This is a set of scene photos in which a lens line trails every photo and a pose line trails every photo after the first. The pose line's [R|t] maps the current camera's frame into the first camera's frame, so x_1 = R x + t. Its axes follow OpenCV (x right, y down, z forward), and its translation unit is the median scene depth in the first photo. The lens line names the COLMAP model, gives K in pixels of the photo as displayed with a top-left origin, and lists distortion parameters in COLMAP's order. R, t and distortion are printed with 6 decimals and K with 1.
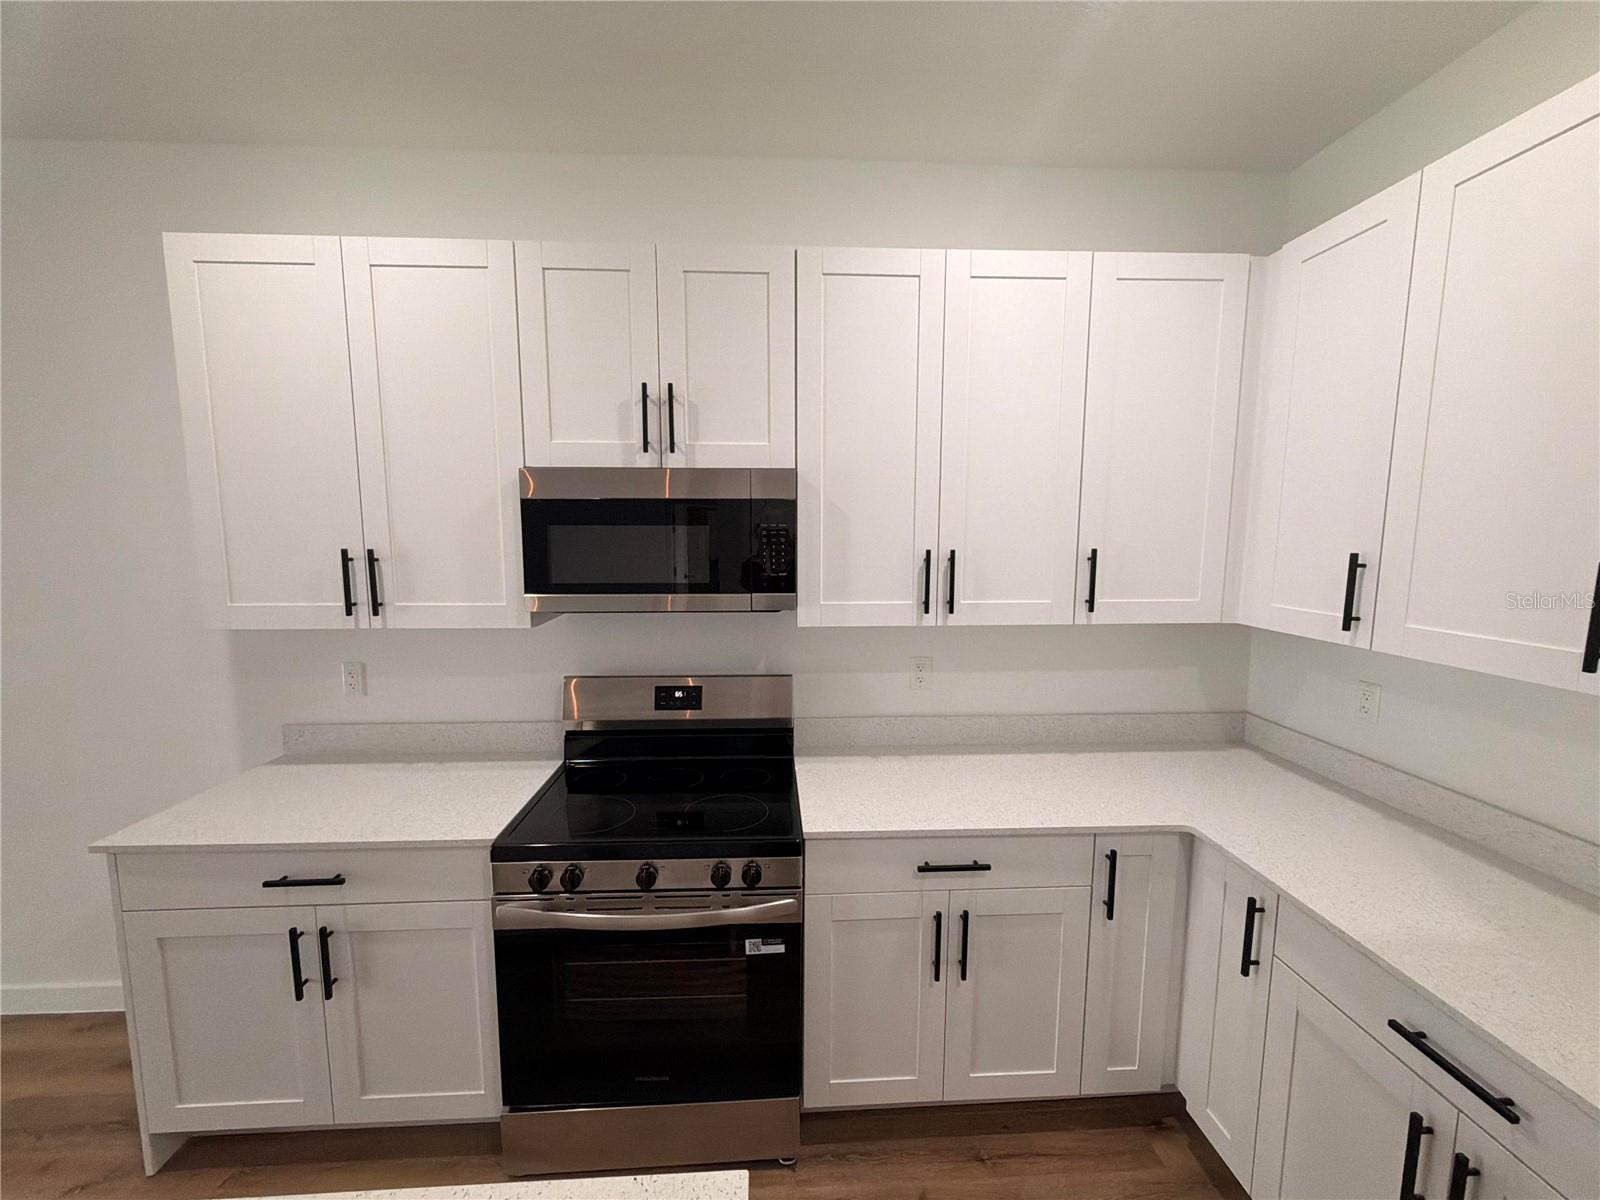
lens RADIAL K [[641.1, 0, 797.3], [0, 641.1, 602.4], [0, 0, 1]] dist [-0.000624, 0.001751]
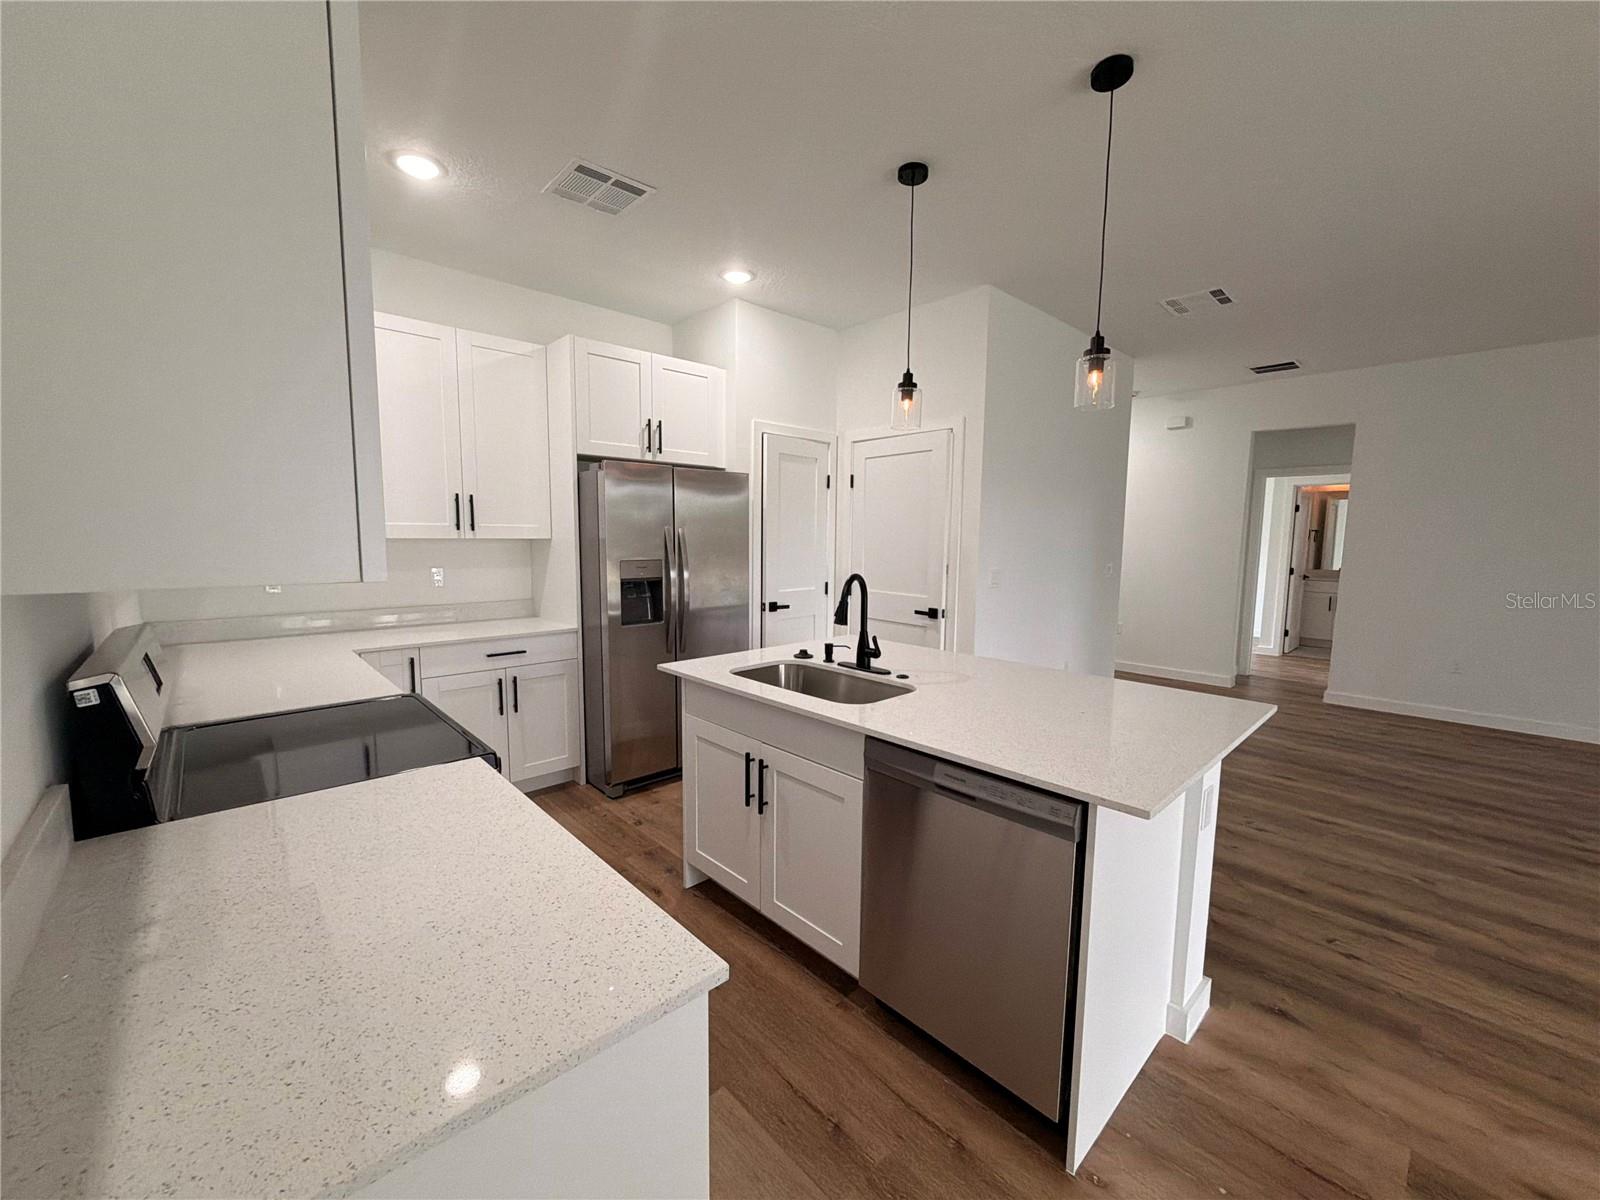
lens RADIAL K [[641.1, 0, 796.4], [0, 641.1, 601.4], [0, 0, 1]] dist [-0.000624, 0.001751]
pose [[-0.648728, -0.086102, 0.756134, -1.300770], [0.076883, 0.981081, 0.177679, 0.014912], [-0.757127, 0.173400, -0.629835, 1.072484]]
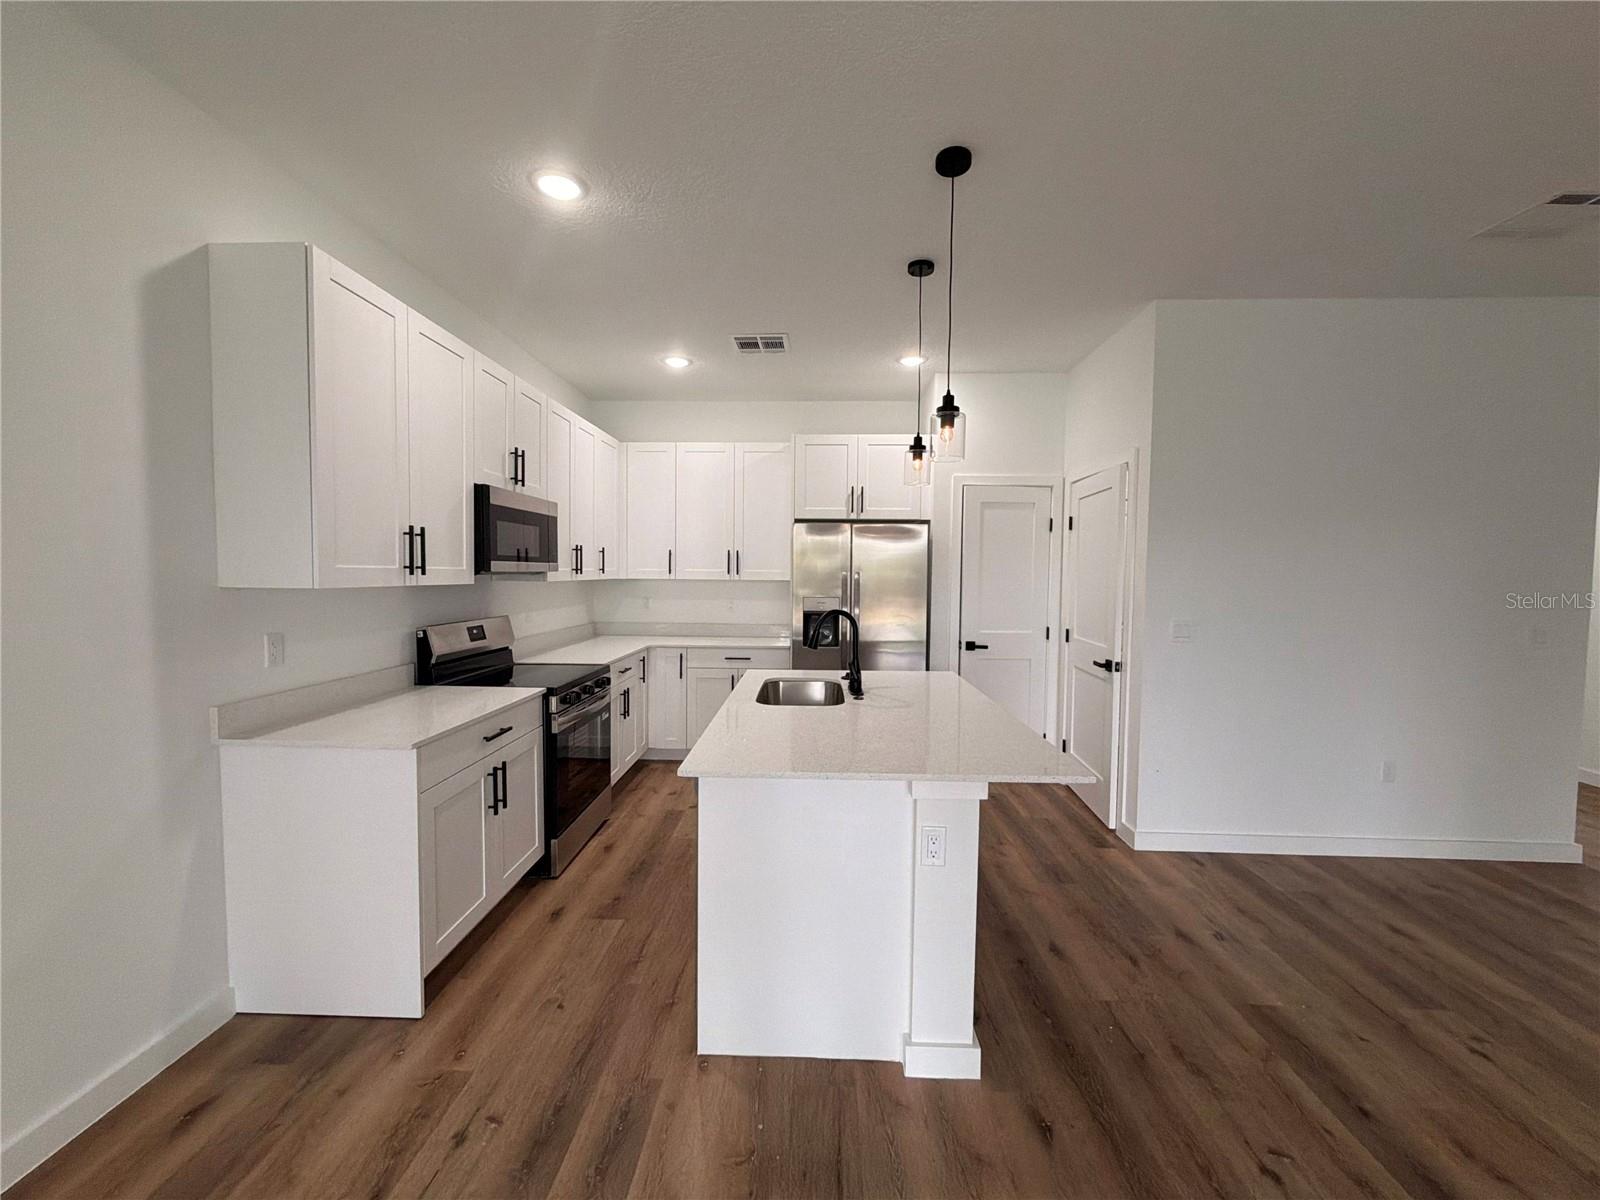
lens RADIAL K [[641.1, 0, 797.7], [0, 641.1, 600.8], [0, 0, 1]] dist [-0.000624, 0.001751]
pose [[0.081405, -0.043955, 0.995711, -2.009213], [0.103967, 0.993951, 0.035377, 0.113936], [-0.991244, 0.100642, 0.085483, 0.084970]]
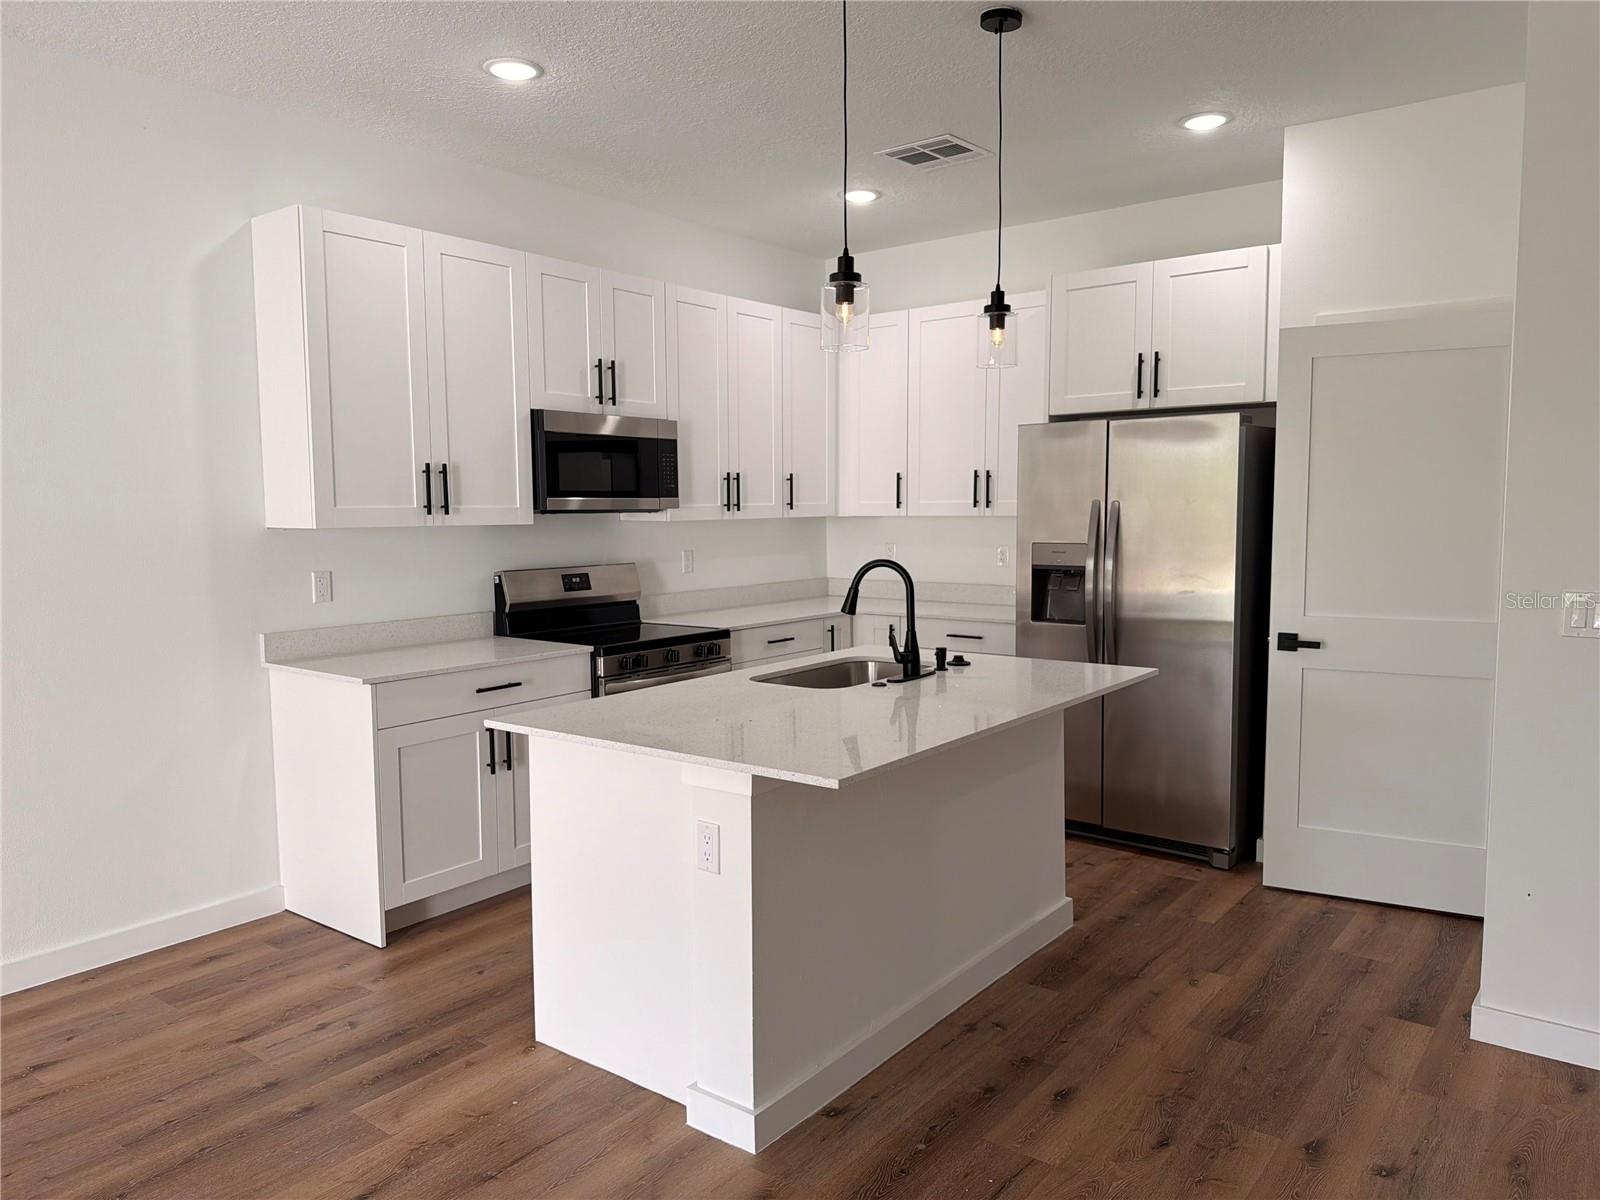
lens RADIAL K [[1123.3, 0, 795.2], [0, 1123.3, 608.4], [0, 0, 1]] dist [0.075503, -0.072405]
pose [[0.652108, -0.077630, 0.754141, -1.989247], [0.095115, 0.995261, 0.020204, 0.236849], [-0.752136, 0.058555, 0.656401, -1.067626]]
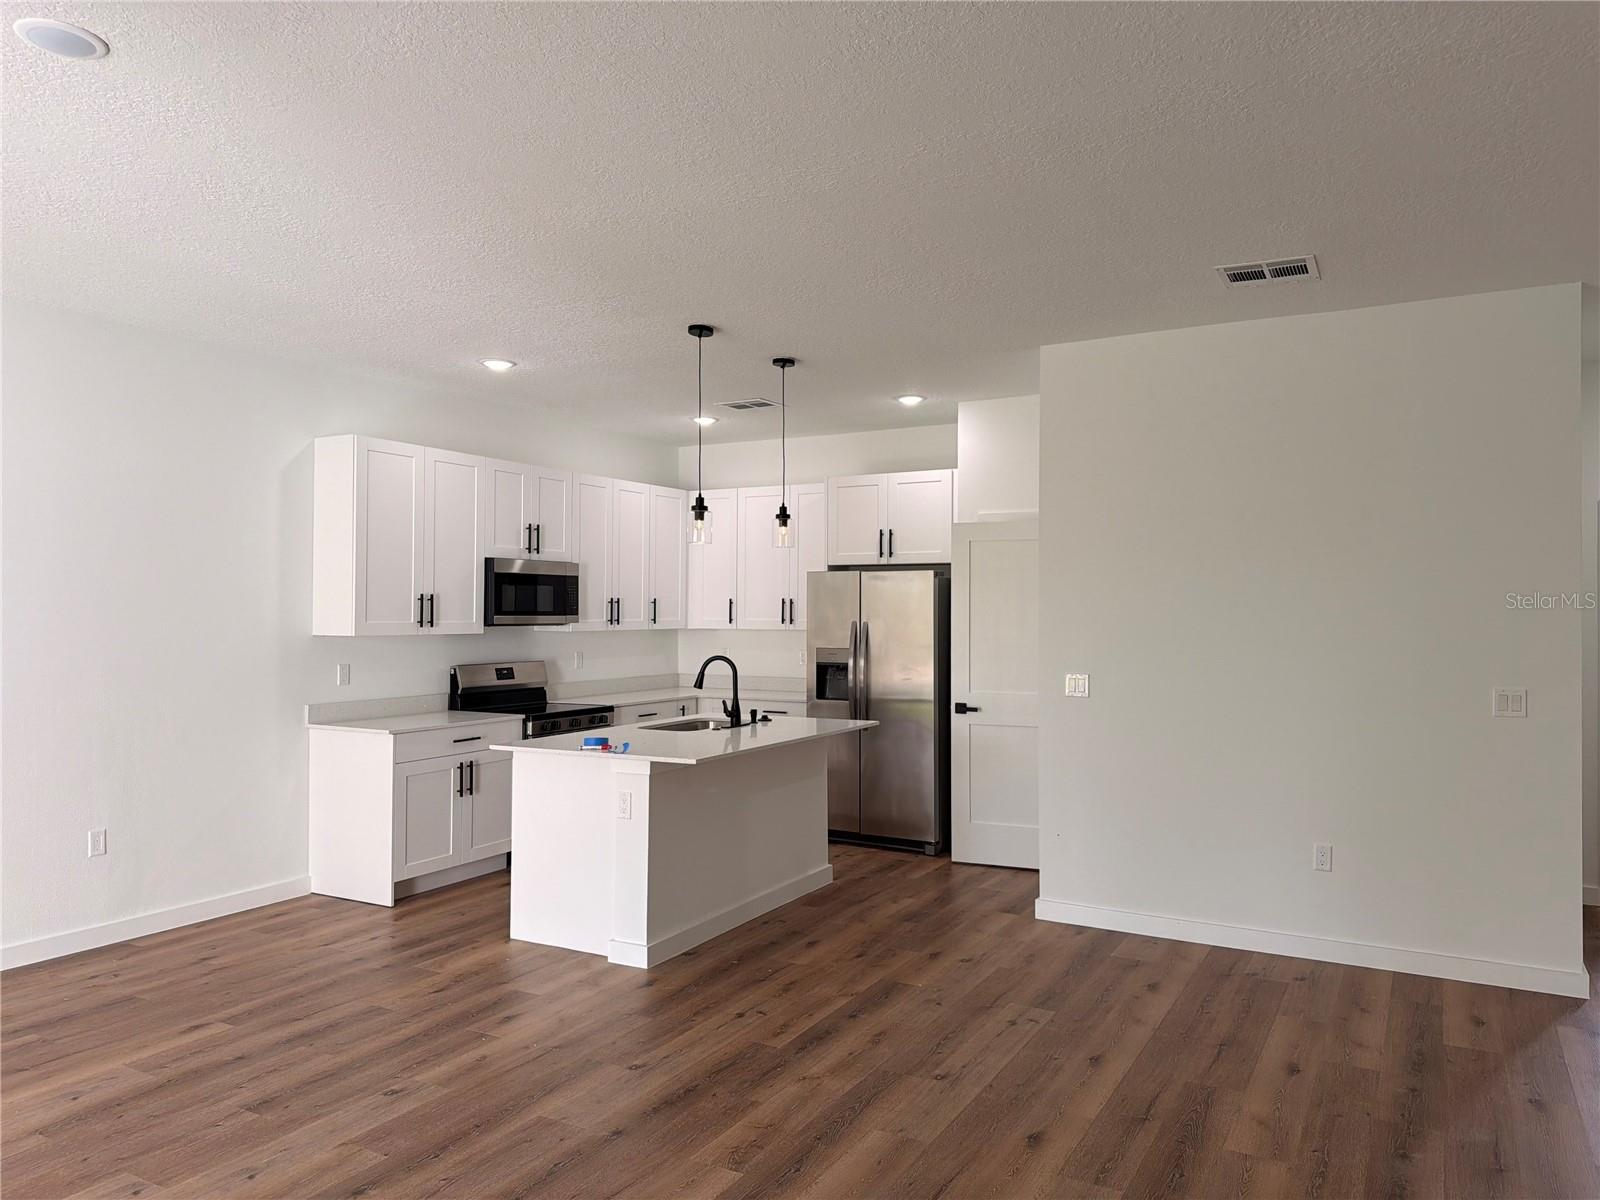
lens RADIAL K [[1123.3, 0, 809.0], [0, 1123.3, 590.2], [0, 0, 1]] dist [0.075503, -0.072405]
pose [[0.525905, 0.016840, 0.850377, -3.106423], [0.093505, 0.992599, -0.077484, 0.295890], [-0.845388, 0.120264, 0.520438, -1.890113]]
